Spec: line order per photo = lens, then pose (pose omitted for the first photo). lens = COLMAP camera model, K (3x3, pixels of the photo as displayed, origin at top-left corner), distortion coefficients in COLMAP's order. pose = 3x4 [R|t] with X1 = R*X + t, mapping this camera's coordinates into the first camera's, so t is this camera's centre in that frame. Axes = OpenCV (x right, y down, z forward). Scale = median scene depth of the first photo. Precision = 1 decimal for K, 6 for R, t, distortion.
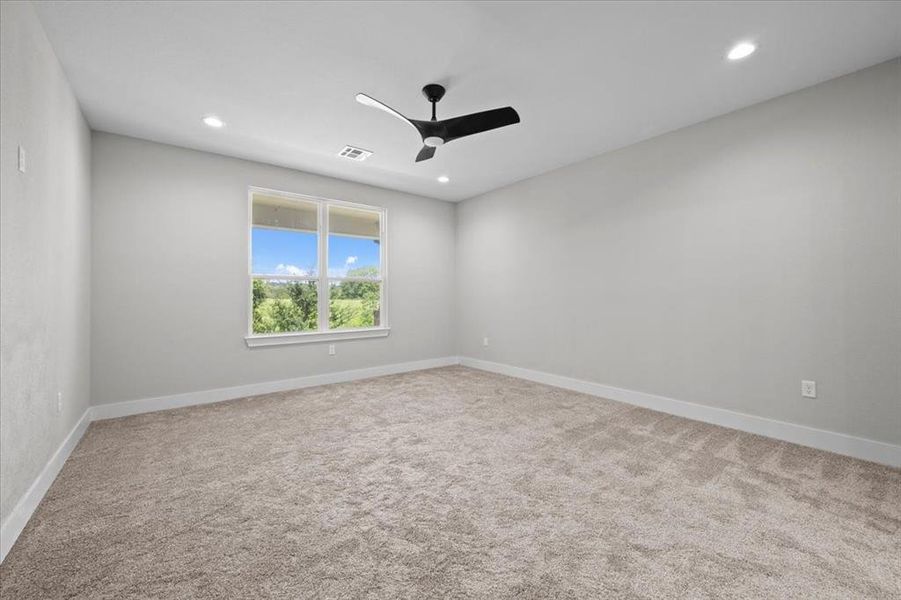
lens RADIAL K [[361.0, 0, 437.9], [0, 361.0, 301.6], [0, 0, 1]] dist [0.001485, -0.000067]
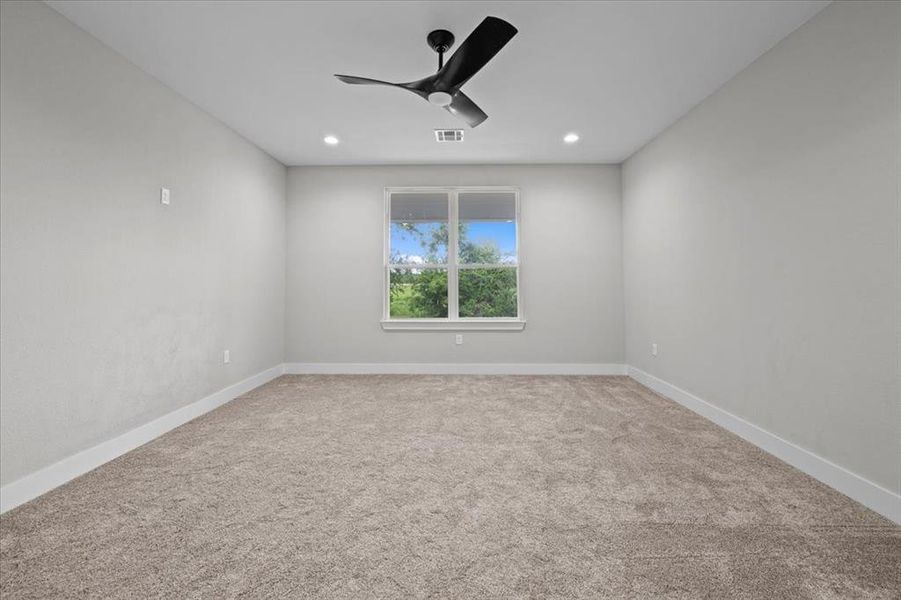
lens RADIAL K [[361.0, 0, 446.4], [0, 361.0, 274.1], [0, 0, 1]] dist [0.001485, -0.000067]
pose [[0.777573, -0.016877, -0.628567, 0.357779], [-0.010469, 0.999154, -0.039777, -0.004073], [0.628706, 0.037510, 0.776738, 0.262778]]
